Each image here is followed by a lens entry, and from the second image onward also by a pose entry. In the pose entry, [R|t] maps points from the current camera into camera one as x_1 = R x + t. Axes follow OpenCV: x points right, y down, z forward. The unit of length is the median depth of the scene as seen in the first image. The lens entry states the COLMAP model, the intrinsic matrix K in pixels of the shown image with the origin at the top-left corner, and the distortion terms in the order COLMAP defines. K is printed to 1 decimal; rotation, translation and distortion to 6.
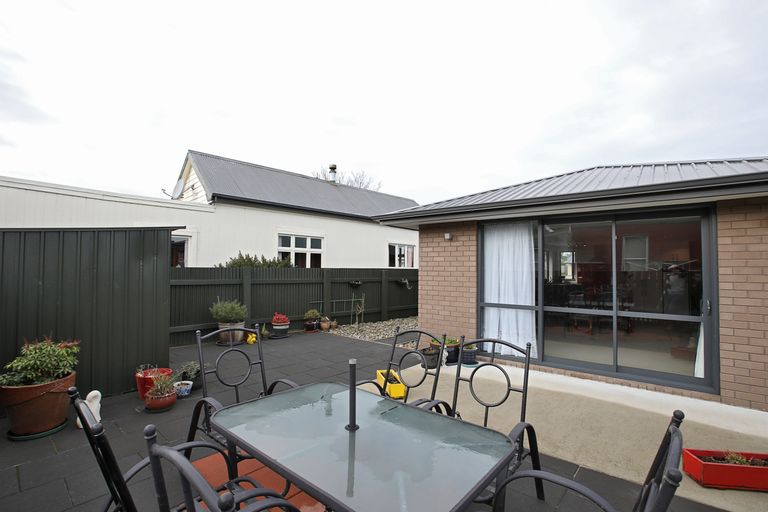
lens RADIAL K [[351.9, 0, 385.9], [0, 351.9, 258.5], [0, 0, 1]] dist [-0.017365, 0.002411]
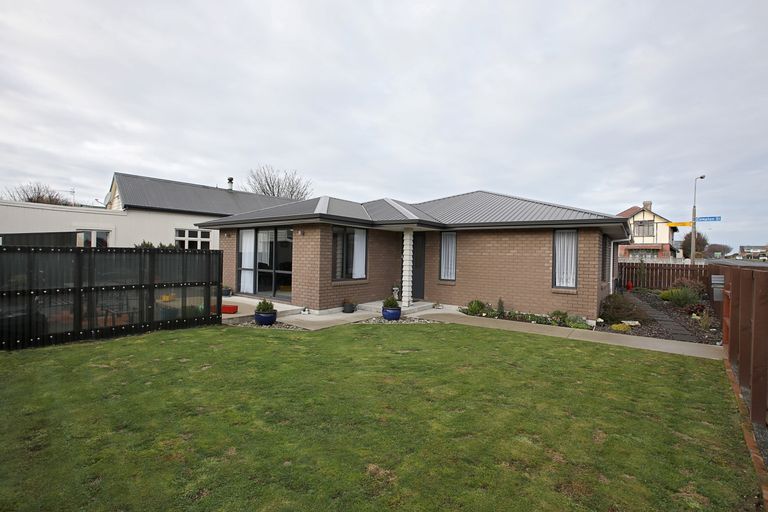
lens RADIAL K [[351.9, 0, 389.9], [0, 351.9, 266.7], [0, 0, 1]] dist [-0.017365, 0.002411]
pose [[0.999457, 0.008393, 0.031867, 0.816321], [-0.010440, 0.997855, 0.064618, -0.017100], [-0.031256, -0.064916, 0.997401, -0.798517]]
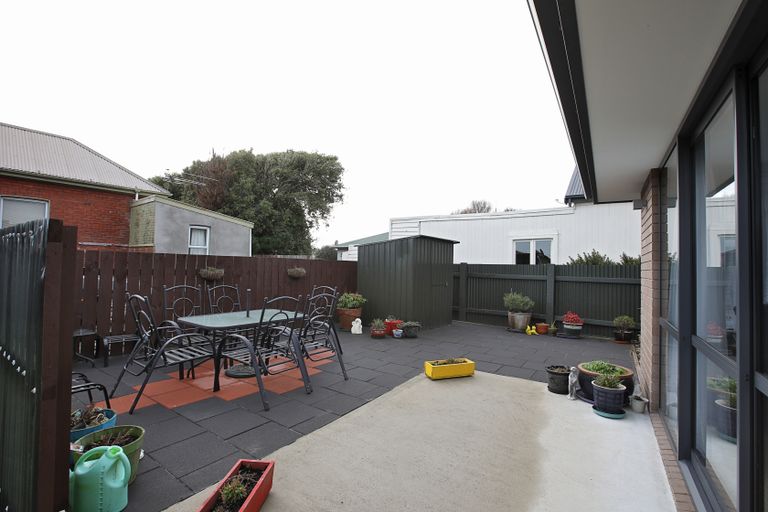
lens RADIAL K [[351.9, 0, 387.4], [0, 351.9, 256.7], [0, 0, 1]] dist [-0.017365, 0.002411]
pose [[0.118715, -0.037061, -0.992236, 0.574875], [0.009625, 0.999299, -0.036174, 0.034854], [0.992882, -0.005255, 0.118989, 0.392581]]
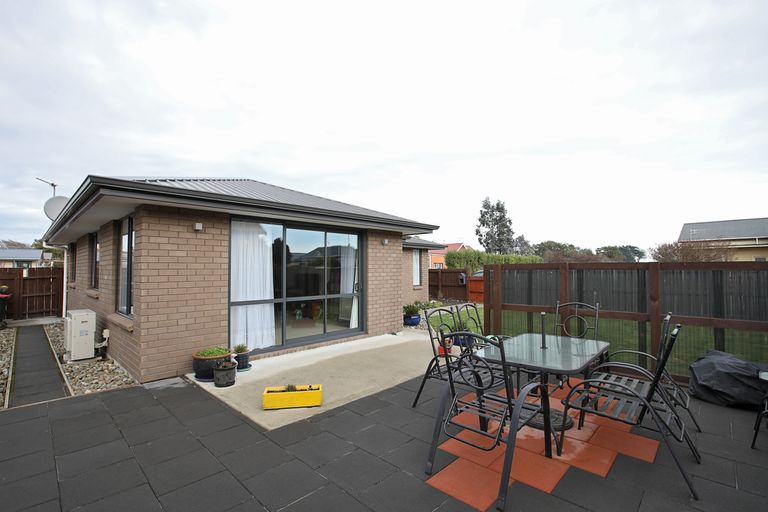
lens RADIAL K [[351.9, 0, 381.8], [0, 351.9, 256.5], [0, 0, 1]] dist [-0.017365, 0.002411]
pose [[0.094676, 0.022851, 0.995246, -0.464838], [-0.027283, 0.999421, -0.020352, 0.009300], [-0.995134, -0.025227, 0.095245, 0.389199]]
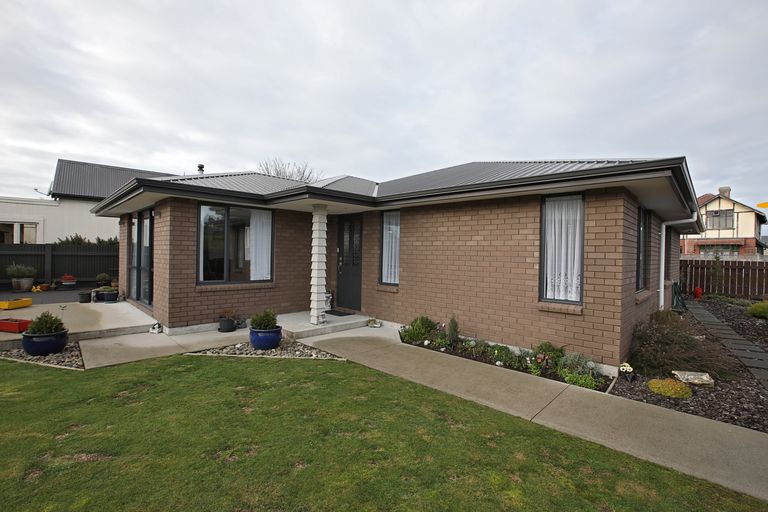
lens RADIAL K [[351.9, 0, 384.3], [0, 351.9, 255.9], [0, 0, 1]] dist [-0.017365, 0.002411]
pose [[0.993952, 0.007744, -0.109543, 1.191860], [-0.003710, 0.999309, 0.036983, 0.016535], [0.109753, -0.036353, 0.993294, -0.319595]]
